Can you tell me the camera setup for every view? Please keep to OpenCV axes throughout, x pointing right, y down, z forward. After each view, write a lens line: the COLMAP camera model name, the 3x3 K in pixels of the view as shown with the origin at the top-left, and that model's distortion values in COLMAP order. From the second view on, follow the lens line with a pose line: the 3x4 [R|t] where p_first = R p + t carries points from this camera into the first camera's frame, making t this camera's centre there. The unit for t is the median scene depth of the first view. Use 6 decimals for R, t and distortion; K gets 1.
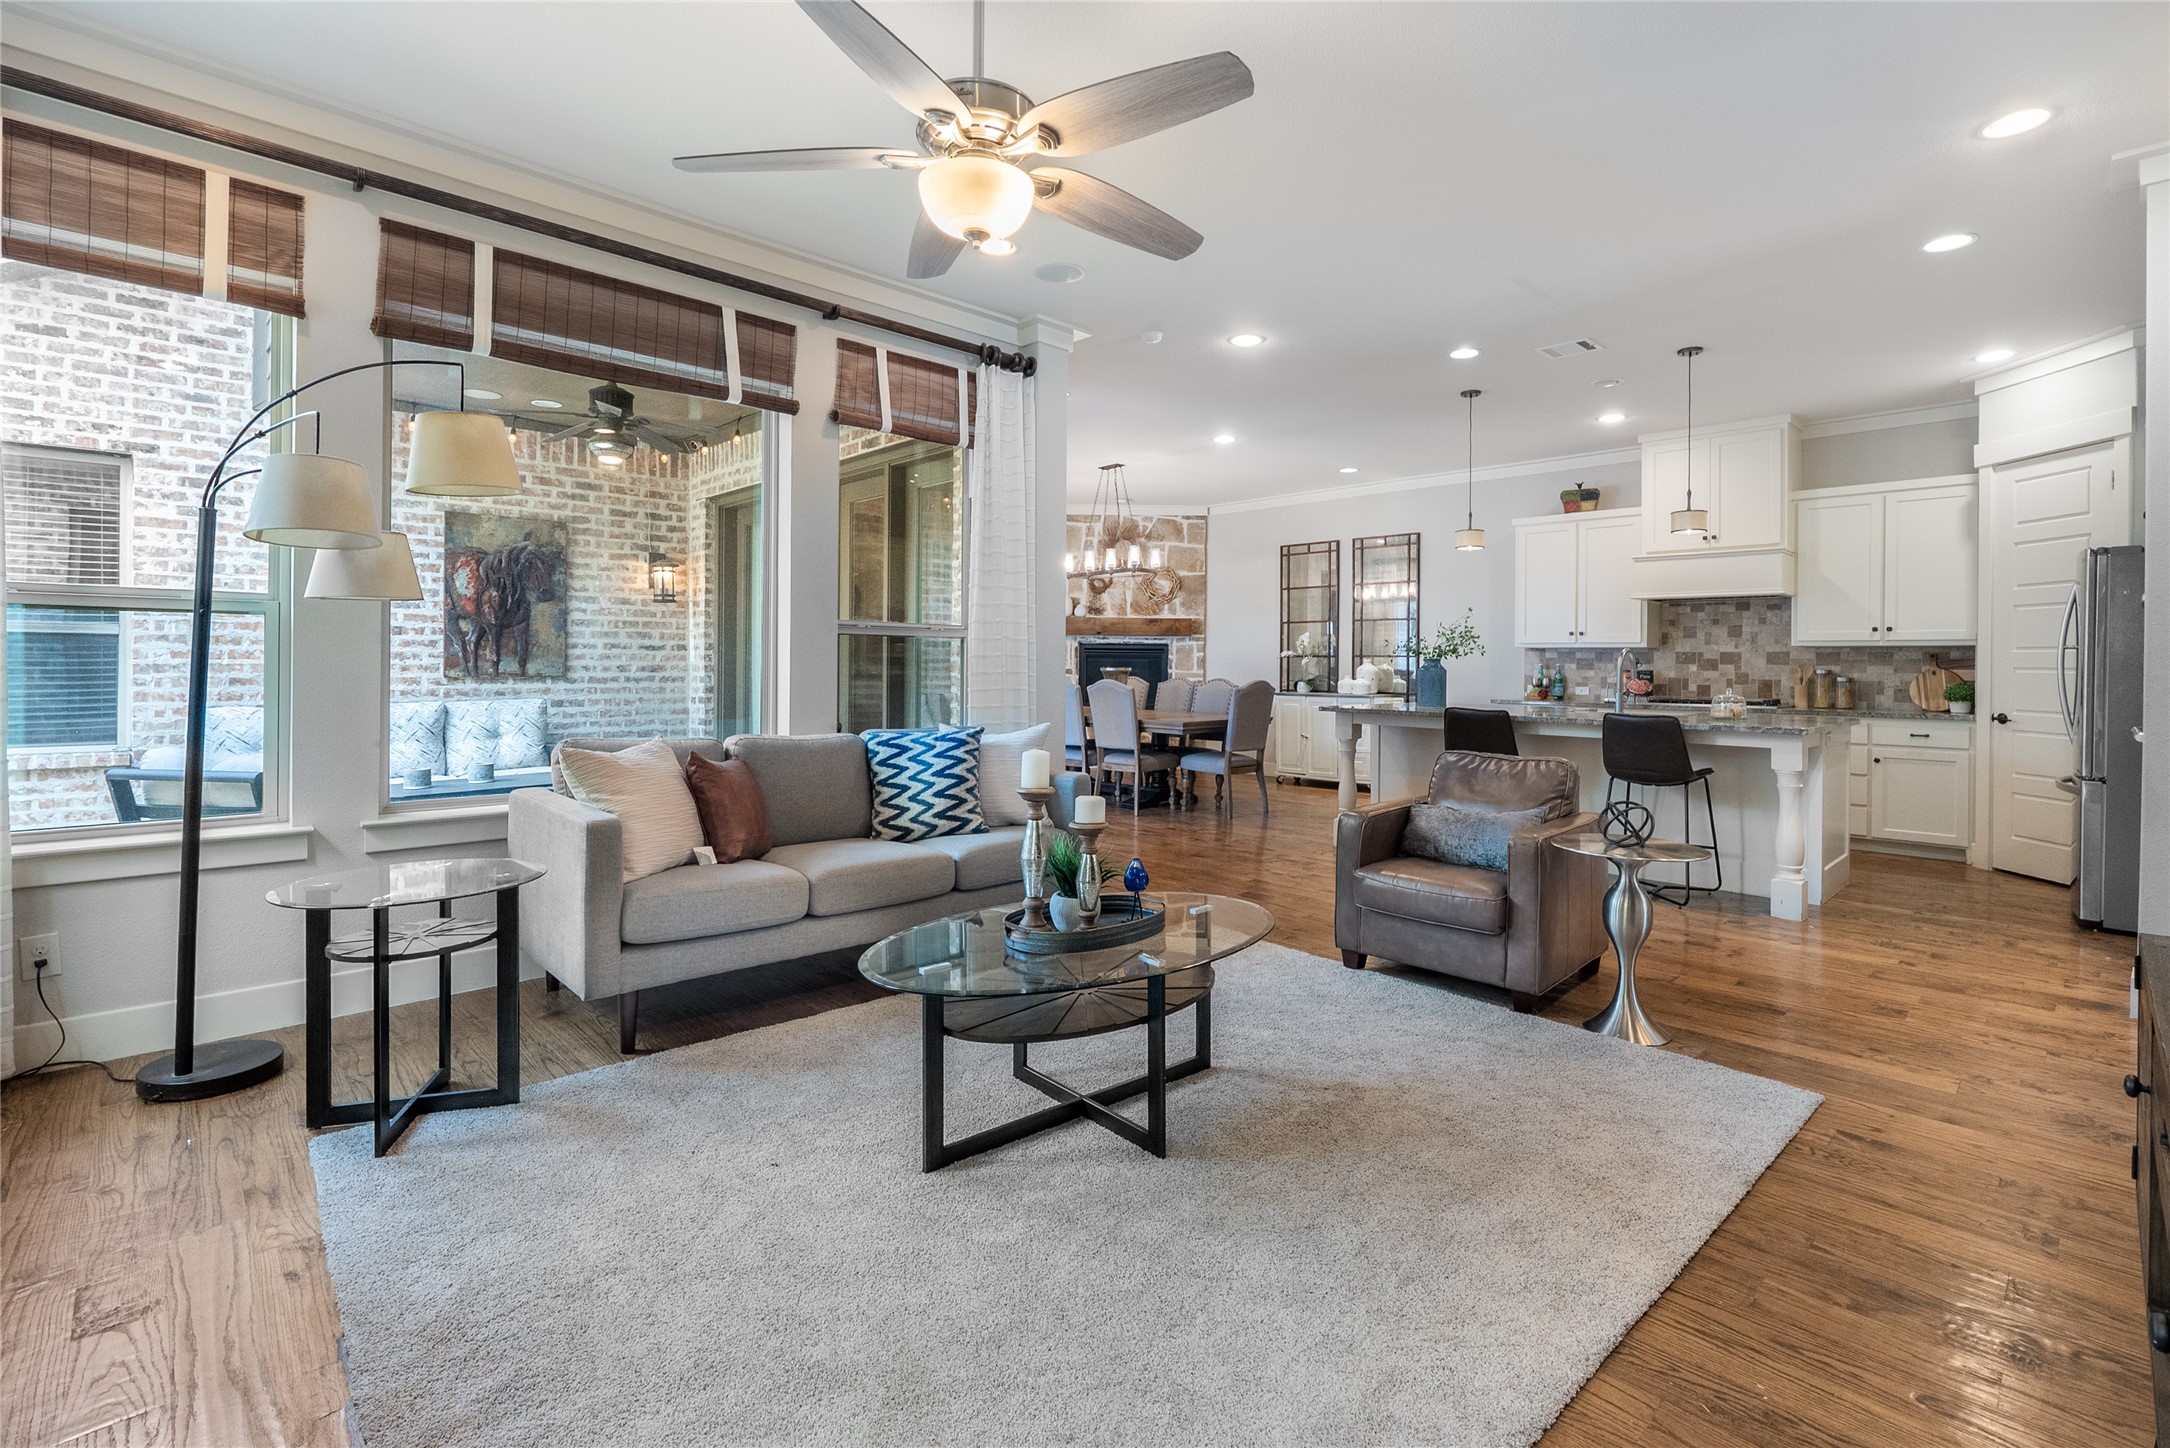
lens RADIAL K [[986.8, 0, 1105.3], [0, 986.8, 662.0], [0, 0, 1]] dist [-0.012080, 0.000340]
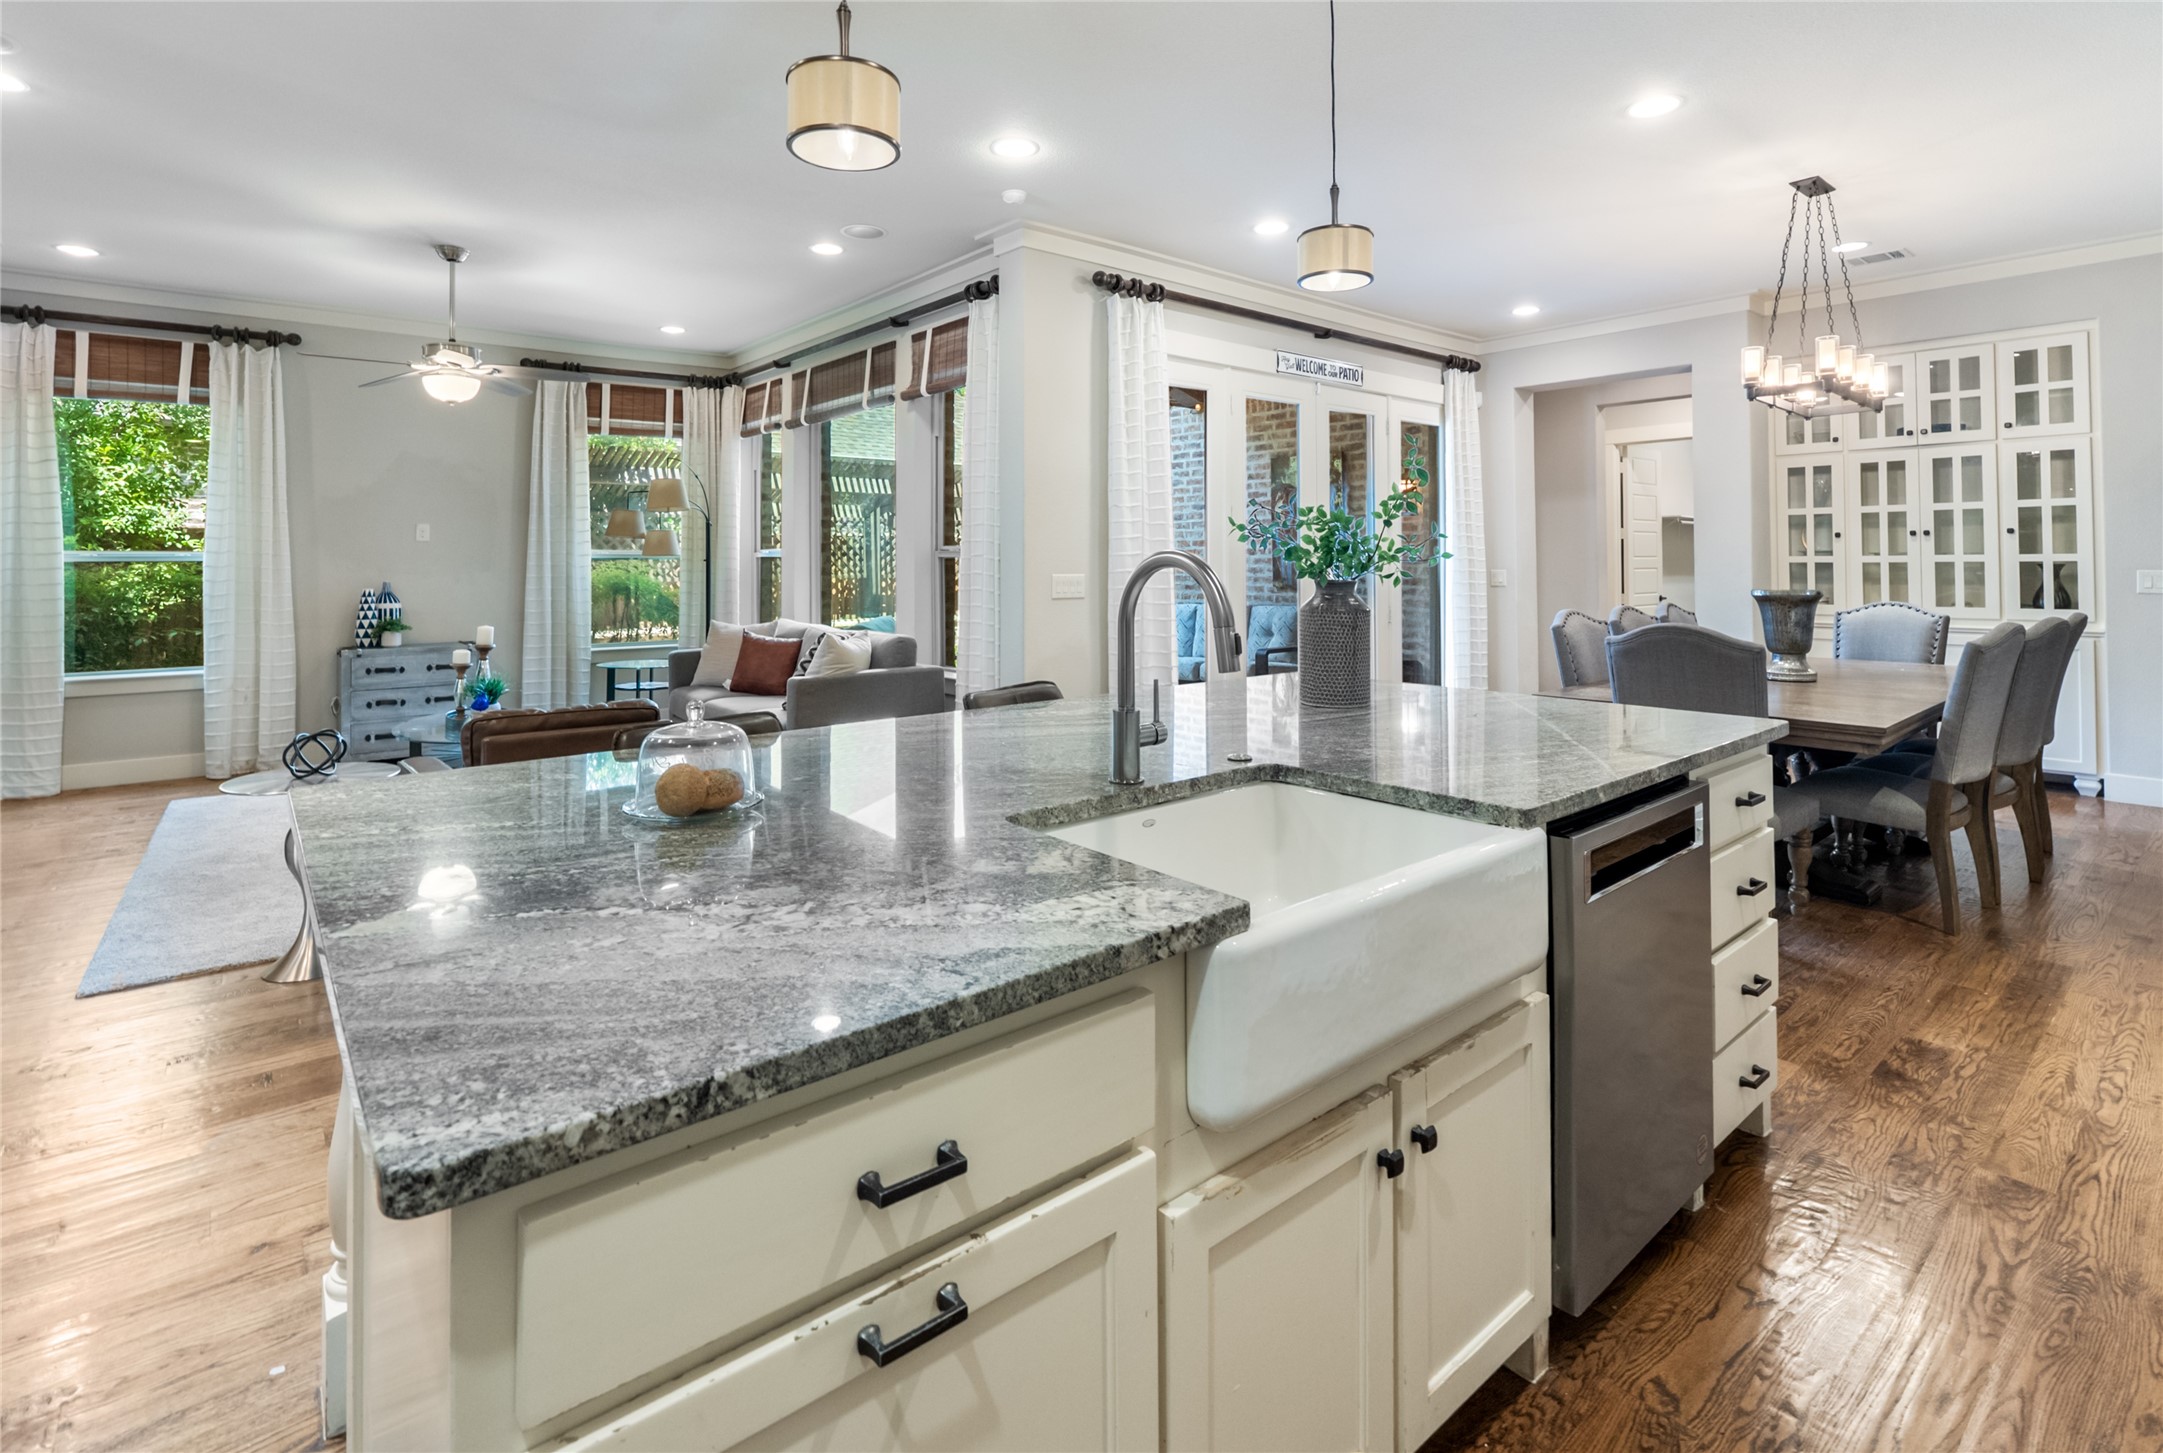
lens RADIAL K [[1038.2, 0, 1086.0], [0, 1038.2, 546.5], [0, 0, 1]] dist [-0.000911, 0.000408]
pose [[-0.068115, -0.022552, -0.997423, 0.645872], [0.004221, 0.999729, -0.022892, -0.006545], [0.997669, -0.005770, -0.068001, 0.779008]]
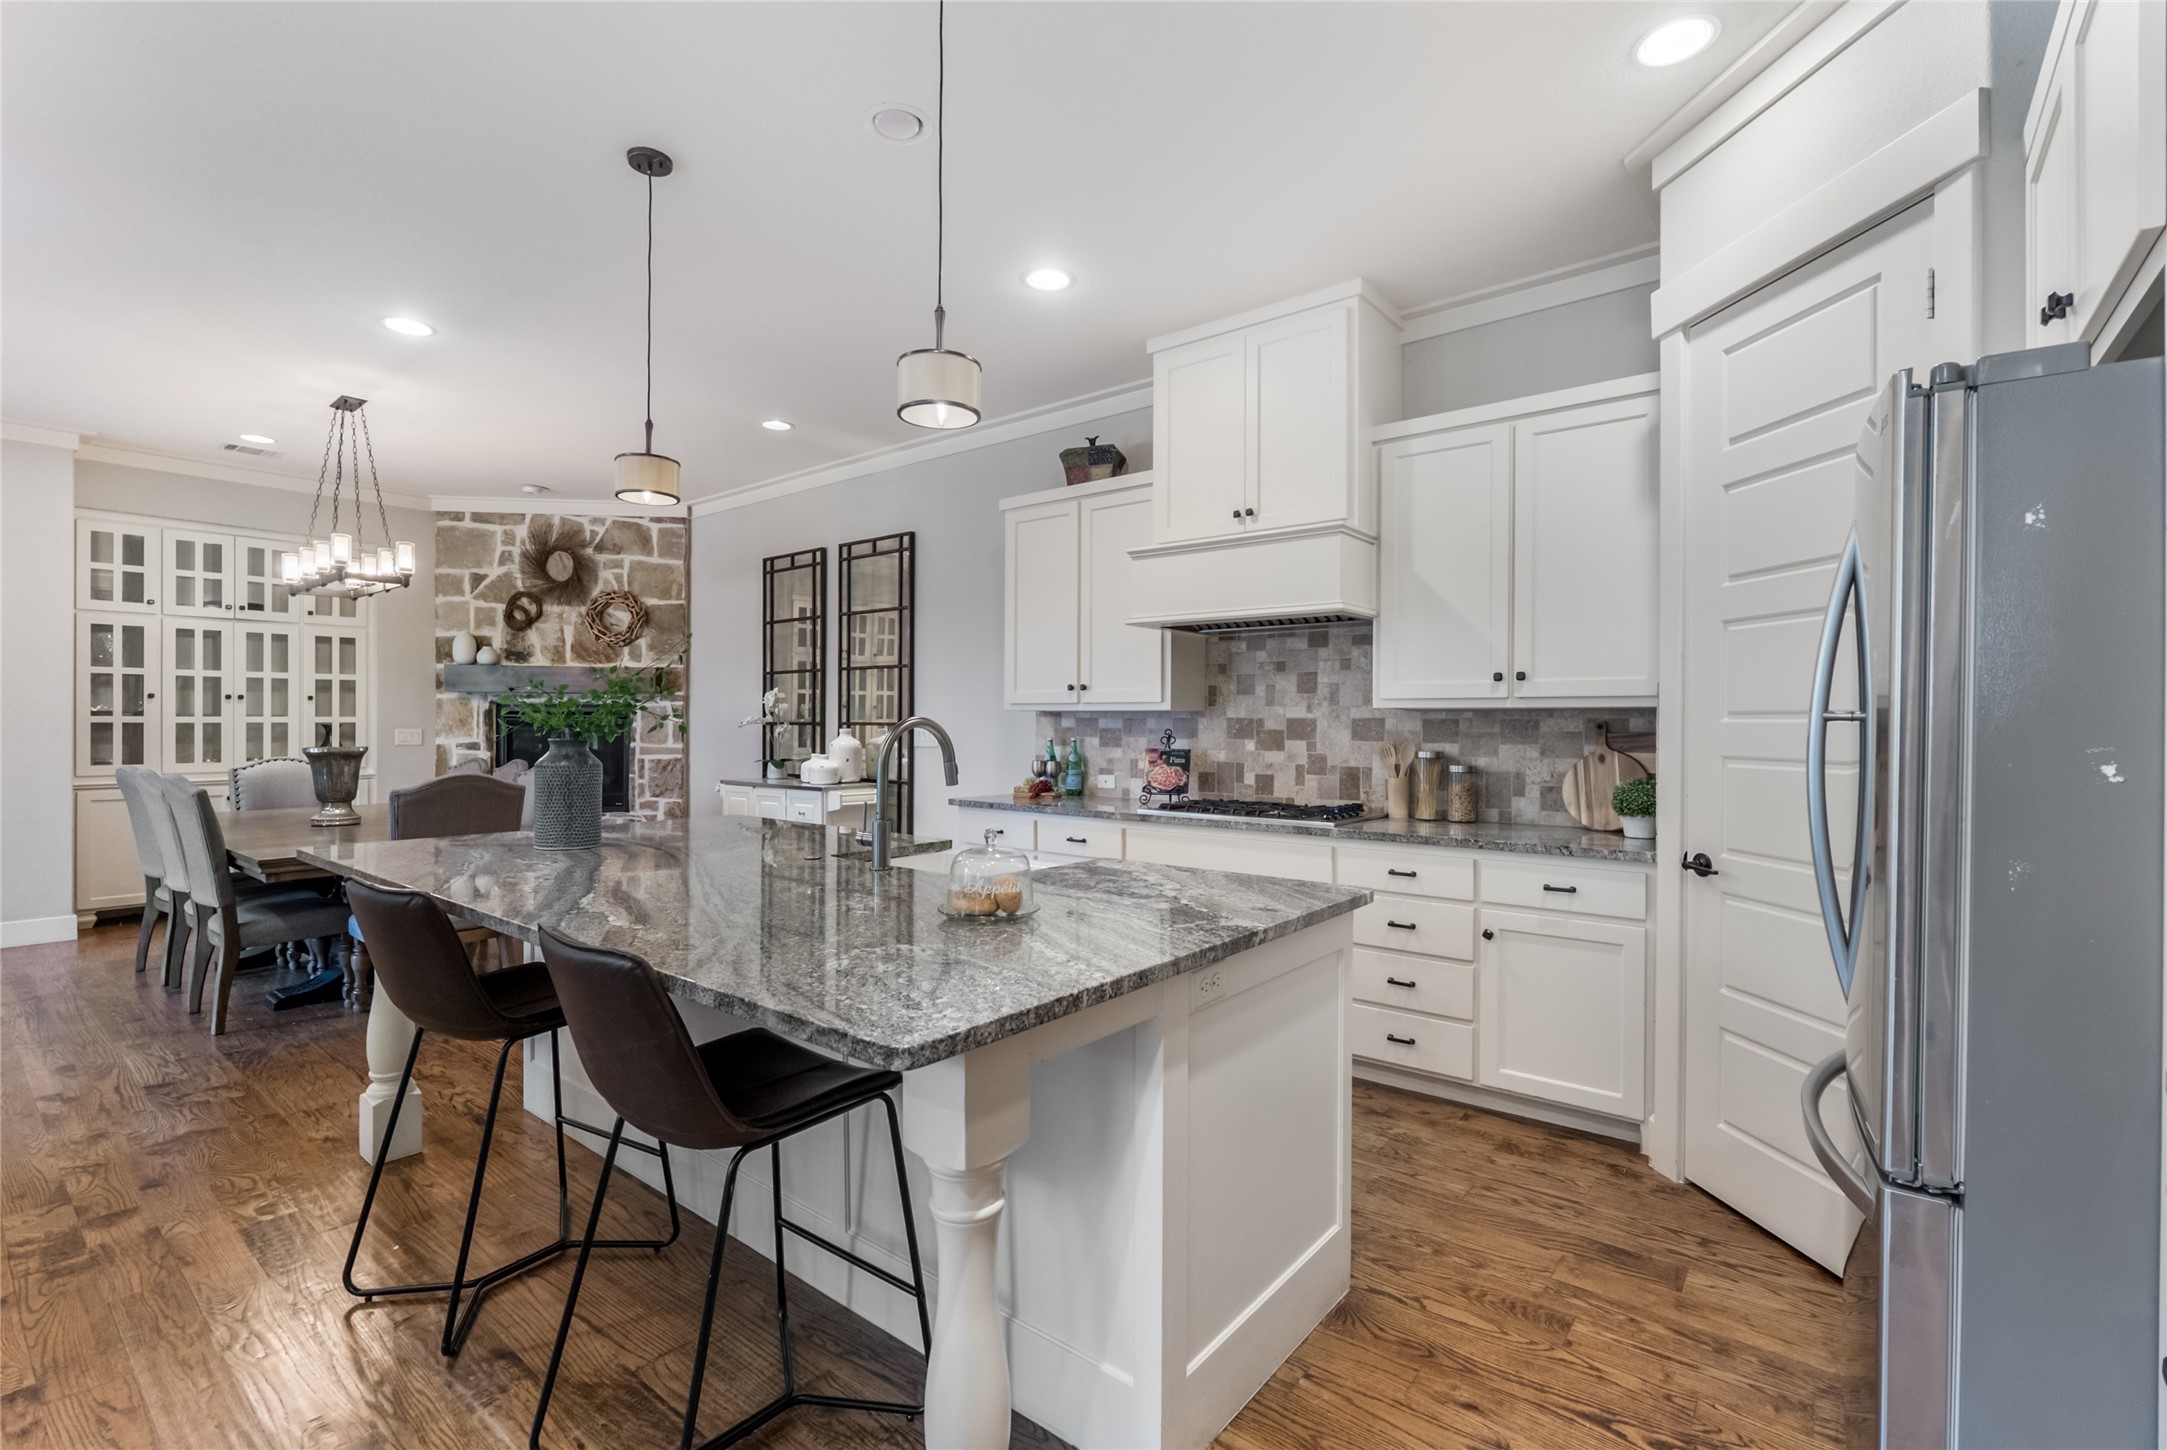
lens RADIAL K [[961.0, 0, 1091.2], [0, 961.0, 724.5], [0, 0, 1]] dist [-0.011024, 0.001022]
pose [[0.992081, -0.003522, 0.125547, 0.435919], [0.003211, 0.999991, 0.002677, -0.008422], [-0.125555, -0.002252, 0.992084, 0.445284]]
